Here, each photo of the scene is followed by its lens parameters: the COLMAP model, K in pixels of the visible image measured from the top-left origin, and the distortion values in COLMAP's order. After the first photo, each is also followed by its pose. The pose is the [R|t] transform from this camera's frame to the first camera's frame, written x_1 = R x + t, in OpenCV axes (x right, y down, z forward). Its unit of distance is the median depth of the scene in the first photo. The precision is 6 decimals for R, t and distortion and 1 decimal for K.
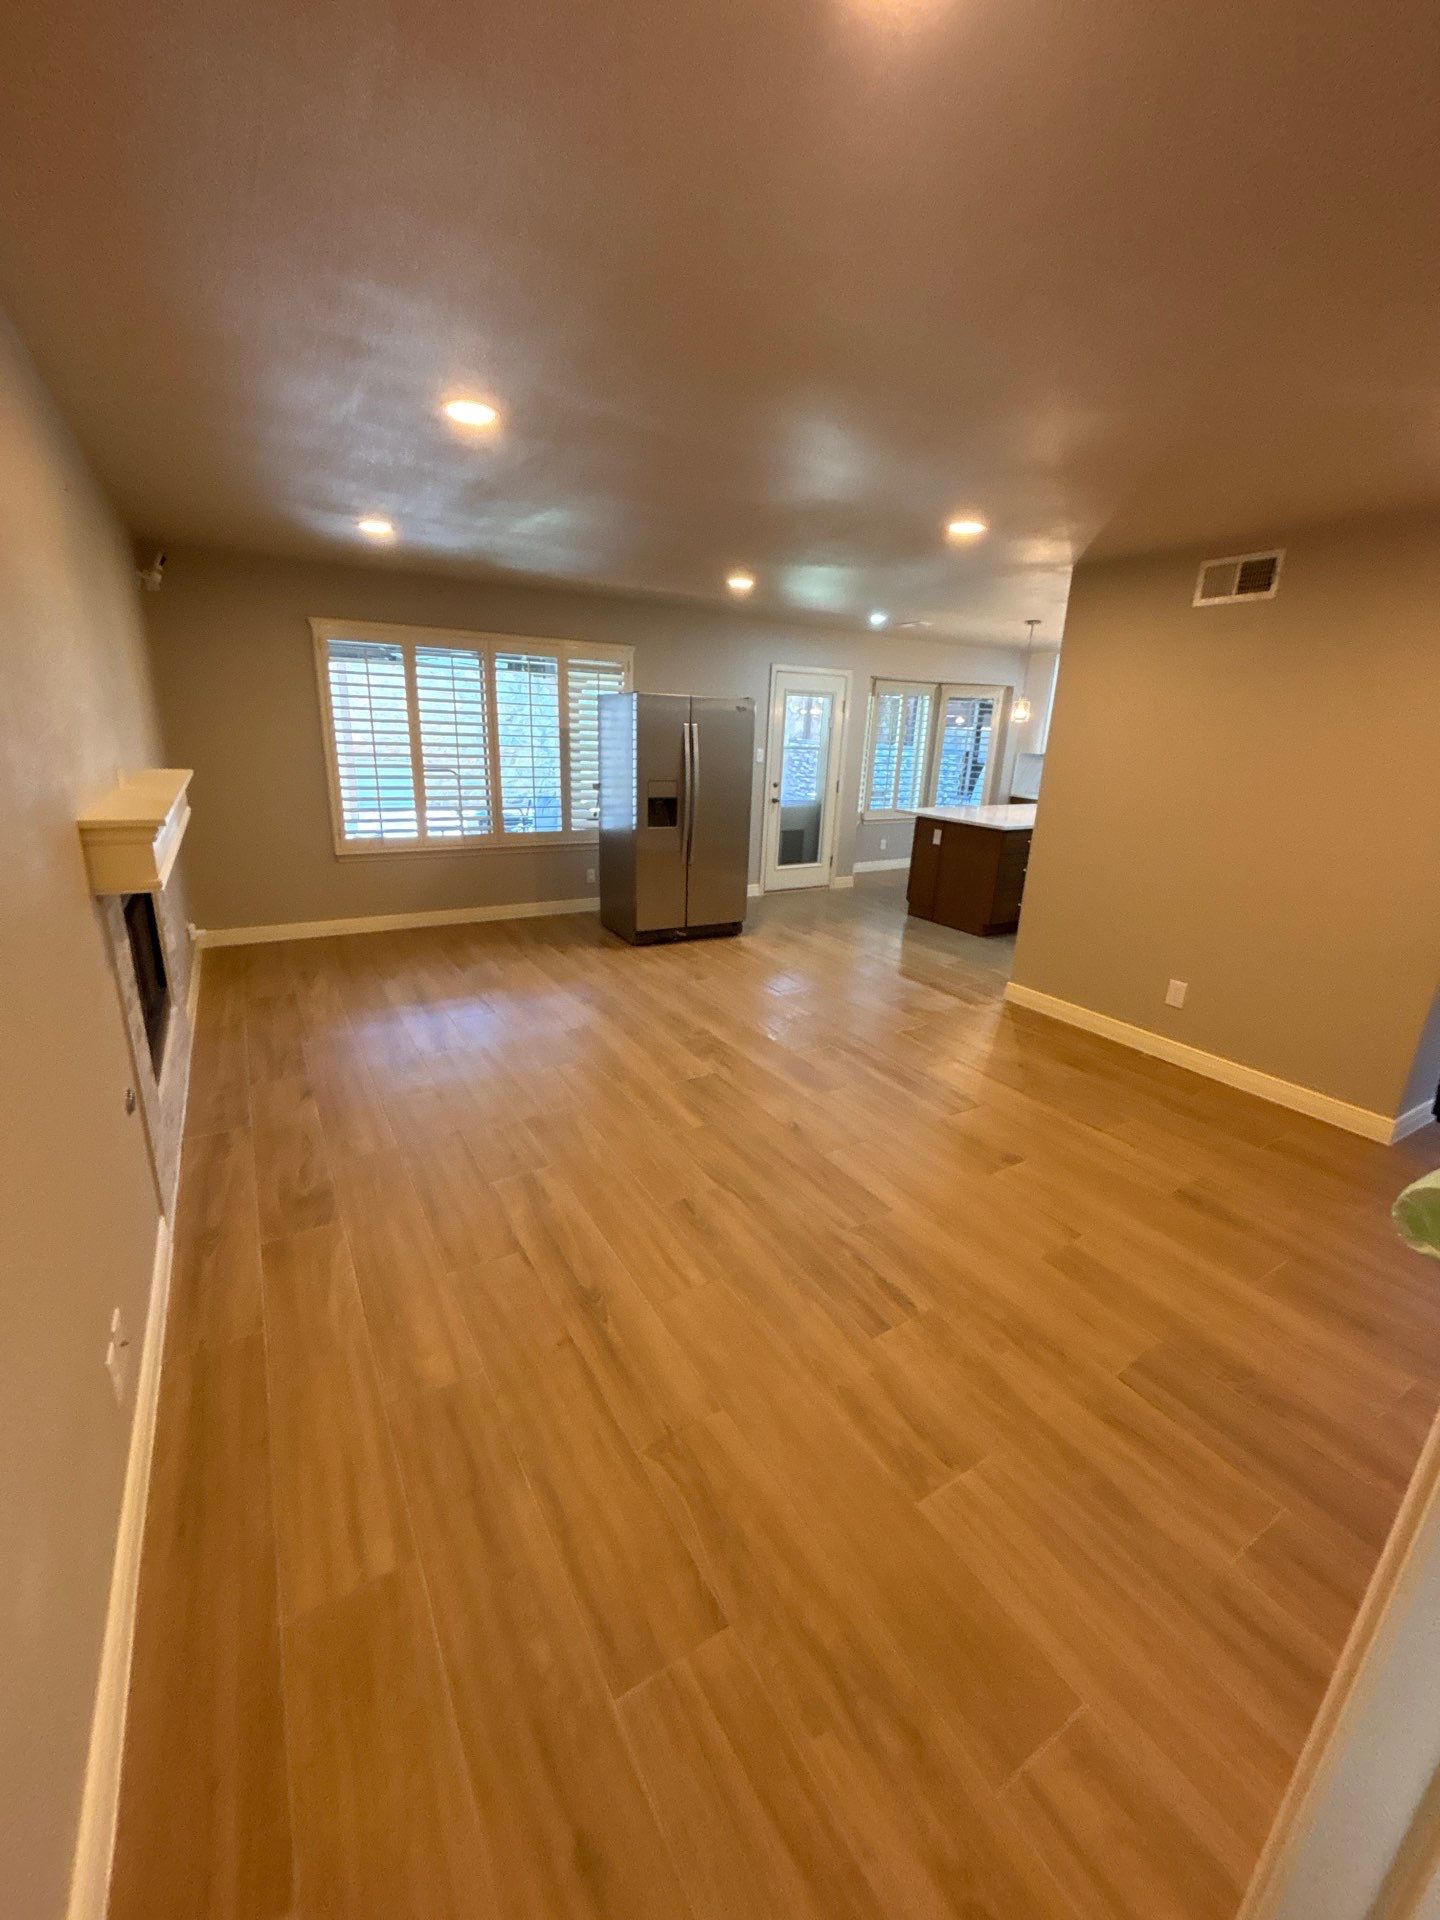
lens RADIAL K [[776.4, 0, 719.5], [0, 776.4, 961.3], [0, 0, 1]] dist [-0.000468, 0.001483]
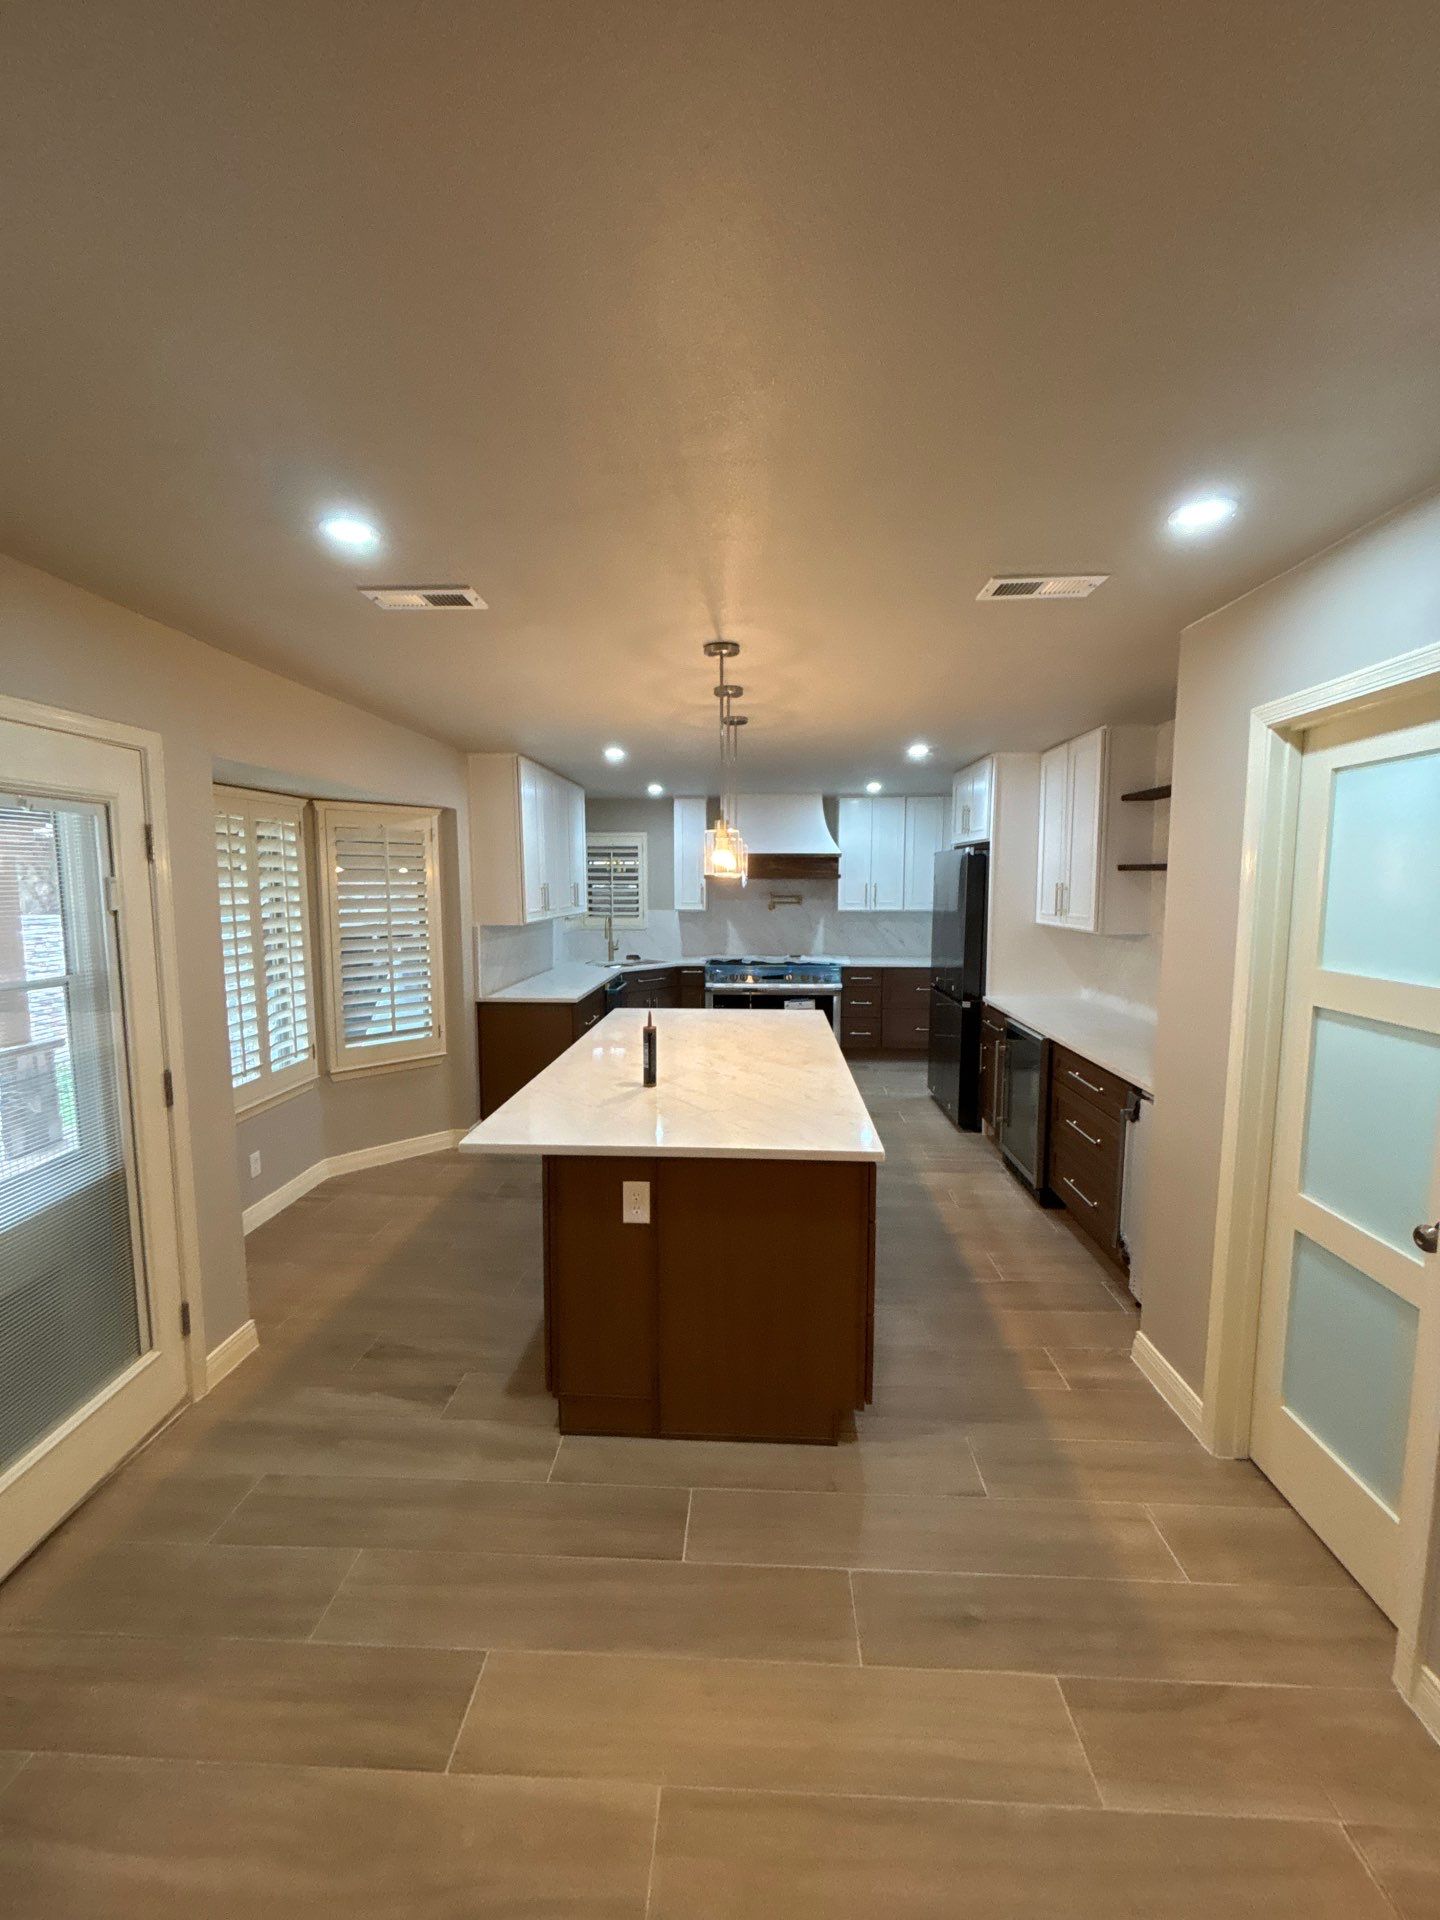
lens RADIAL K [[776.4, 0, 720.2], [0, 776.4, 958.8], [0, 0, 1]] dist [-0.000468, 0.001483]
pose [[0.558392, -0.119923, 0.820863, 0.038535], [0.262175, 0.964293, -0.037468, -0.302339], [-0.787059, 0.236132, 0.569894, 0.935041]]
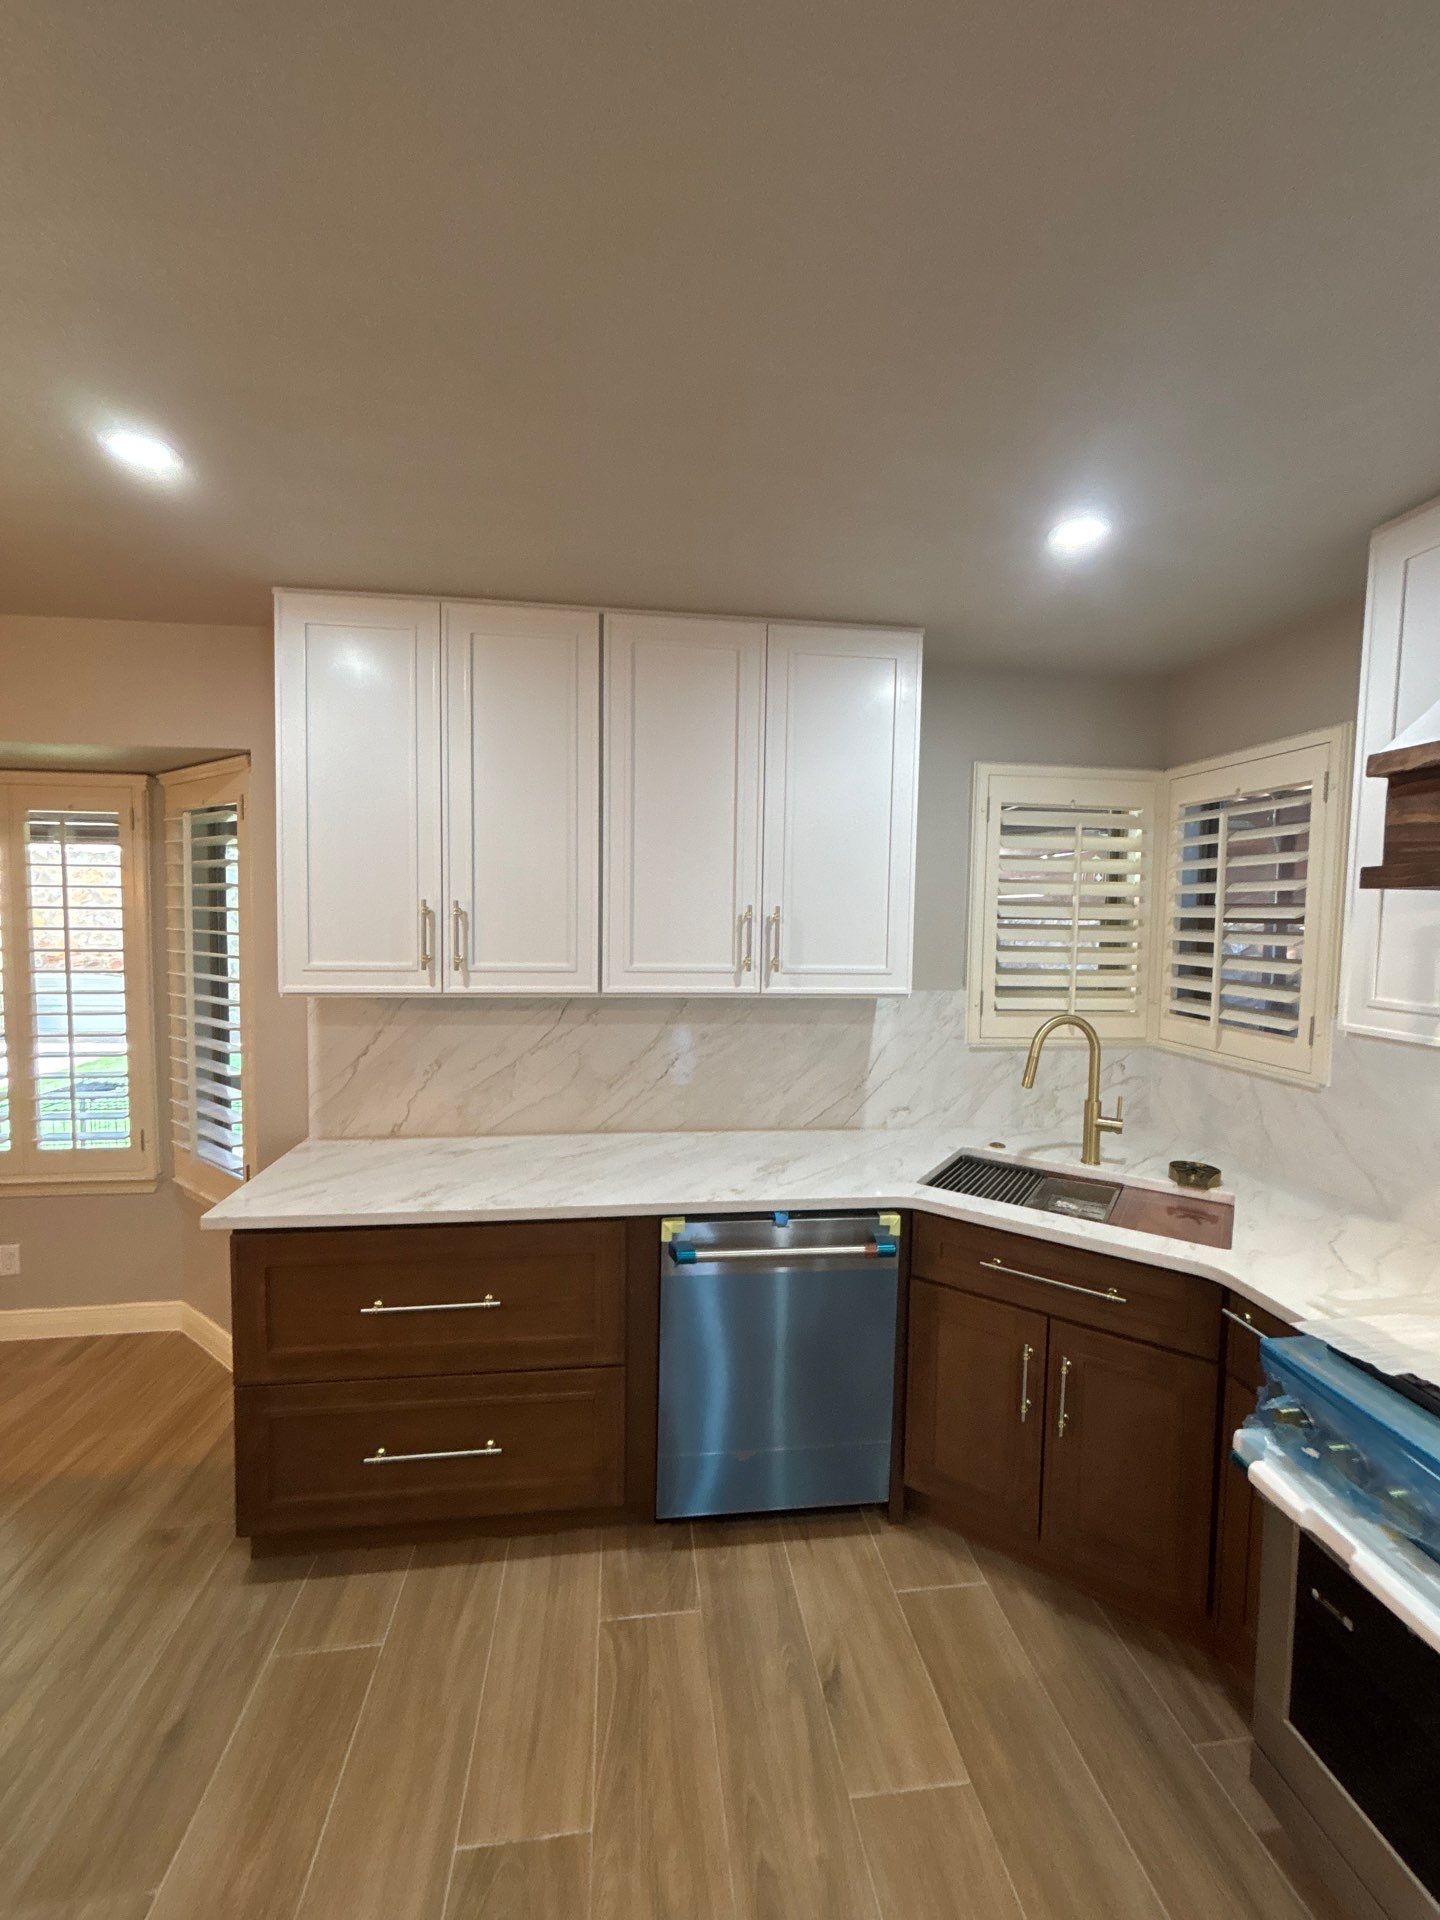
lens RADIAL K [[776.4, 0, 717.8], [0, 776.4, 970.0], [0, 0, 1]] dist [-0.000468, 0.001483]
pose [[0.913840, 0.006421, -0.406024, 1.056227], [-0.100322, 0.972451, -0.210417, -0.394537], [0.393487, 0.233021, 0.889308, 1.389610]]
